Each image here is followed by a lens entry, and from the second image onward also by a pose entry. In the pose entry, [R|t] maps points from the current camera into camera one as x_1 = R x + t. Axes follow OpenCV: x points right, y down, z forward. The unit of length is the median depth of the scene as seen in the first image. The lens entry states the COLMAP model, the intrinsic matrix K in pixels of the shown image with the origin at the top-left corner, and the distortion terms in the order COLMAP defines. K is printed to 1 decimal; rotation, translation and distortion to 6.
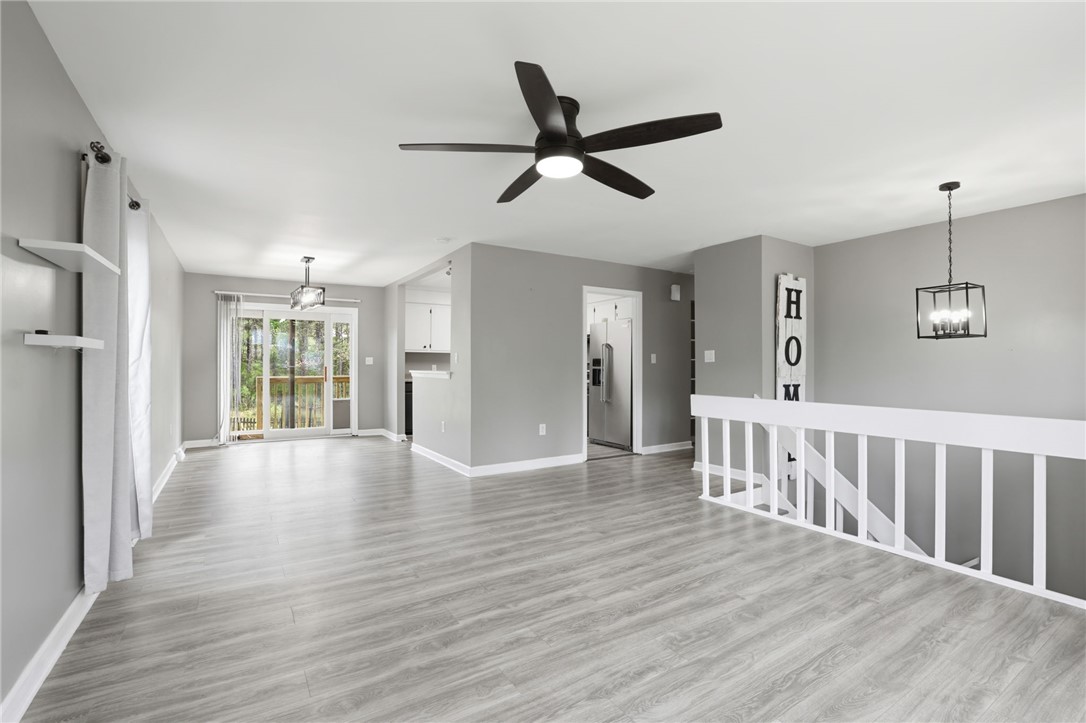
lens RADIAL K [[496.2, 0, 543.8], [0, 496.2, 364.2], [0, 0, 1]] dist [-0.000158, -0.000005]
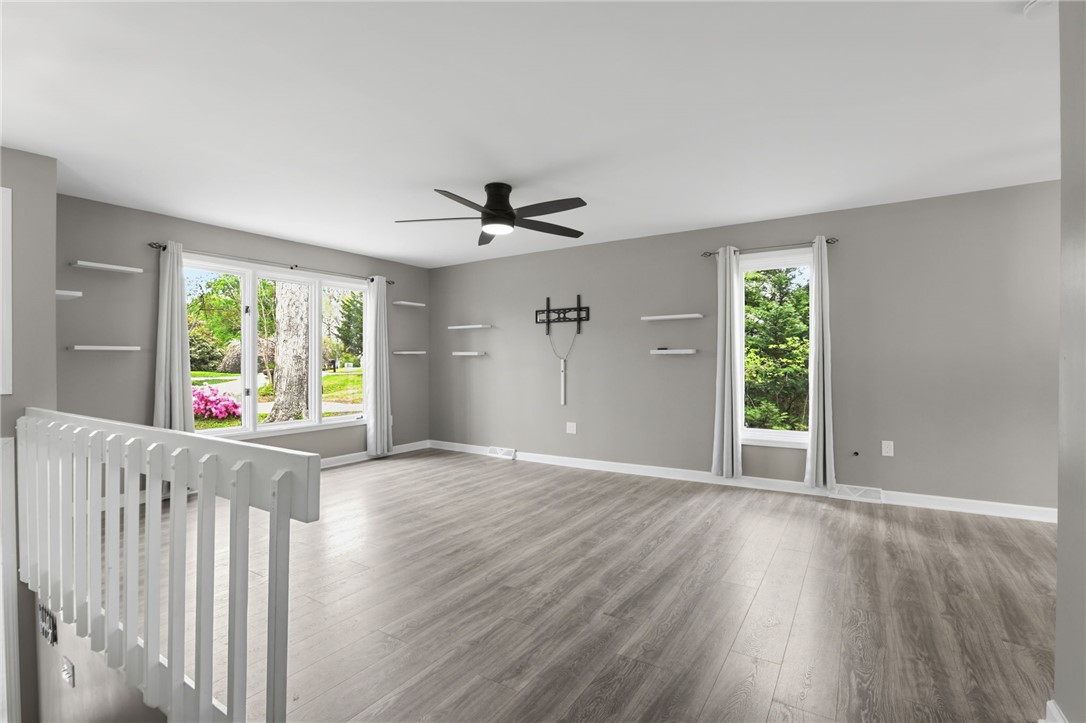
lens RADIAL K [[496.2, 0, 543.4], [0, 496.2, 361.6], [0, 0, 1]] dist [-0.000158, -0.000005]
pose [[-0.905497, 0.005077, -0.424323, 0.457864], [0.006623, 0.999976, -0.002170, 0.005908], [0.424302, -0.004775, -0.905508, 2.037860]]
